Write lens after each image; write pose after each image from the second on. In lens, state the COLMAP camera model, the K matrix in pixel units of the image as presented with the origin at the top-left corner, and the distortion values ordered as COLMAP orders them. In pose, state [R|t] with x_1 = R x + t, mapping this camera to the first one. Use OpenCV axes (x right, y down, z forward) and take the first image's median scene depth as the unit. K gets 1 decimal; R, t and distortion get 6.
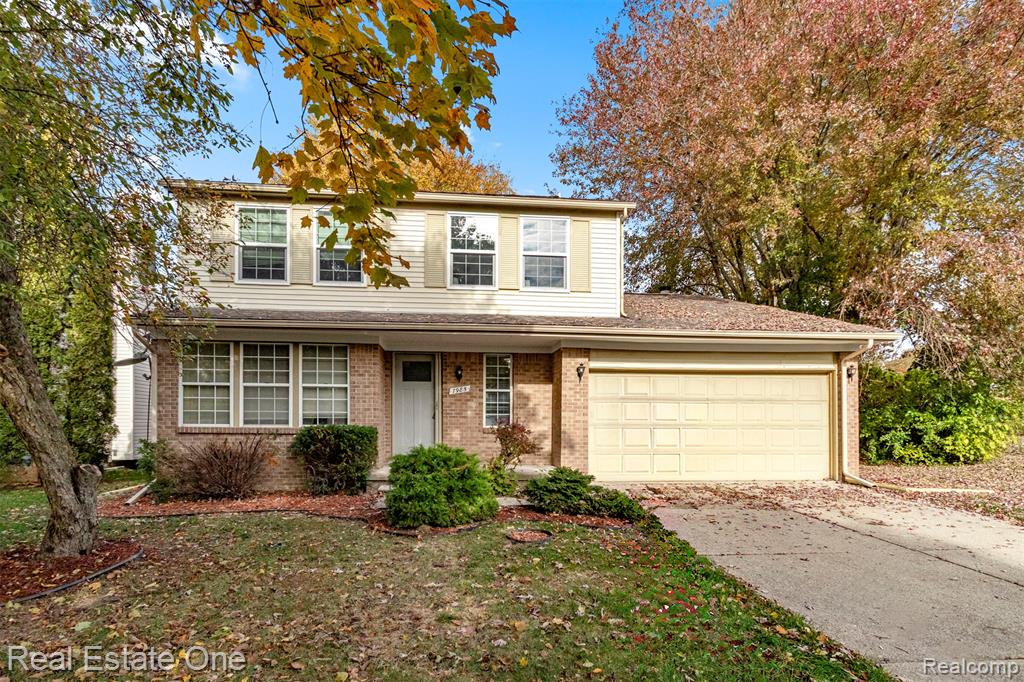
lens RADIAL K [[547.9, 0, 514.9], [0, 547.9, 428.9], [0, 0, 1]] dist [0.003166, 0.000554]
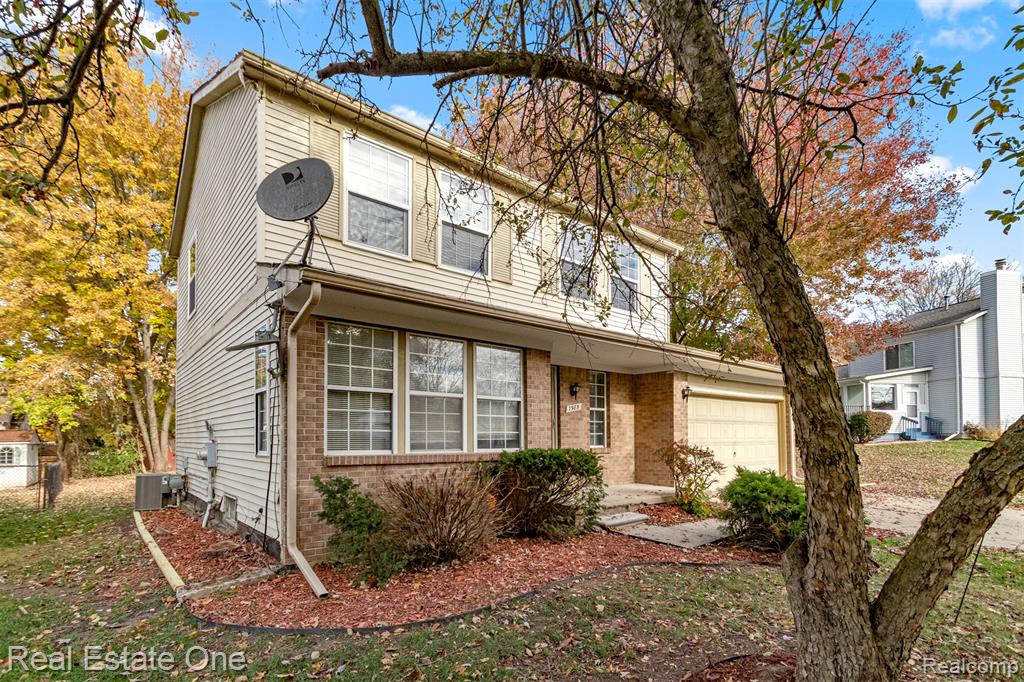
lens RADIAL K [[495.0, 0, 477.4], [0, 495.0, 427.2], [0, 0, 1]] dist [0.001937, 0.000128]
pose [[0.837888, 0.007176, 0.545795, -0.764645], [0.002877, 0.999842, -0.017561, -0.025828], [-0.545834, 0.016284, 0.837735, 0.425517]]
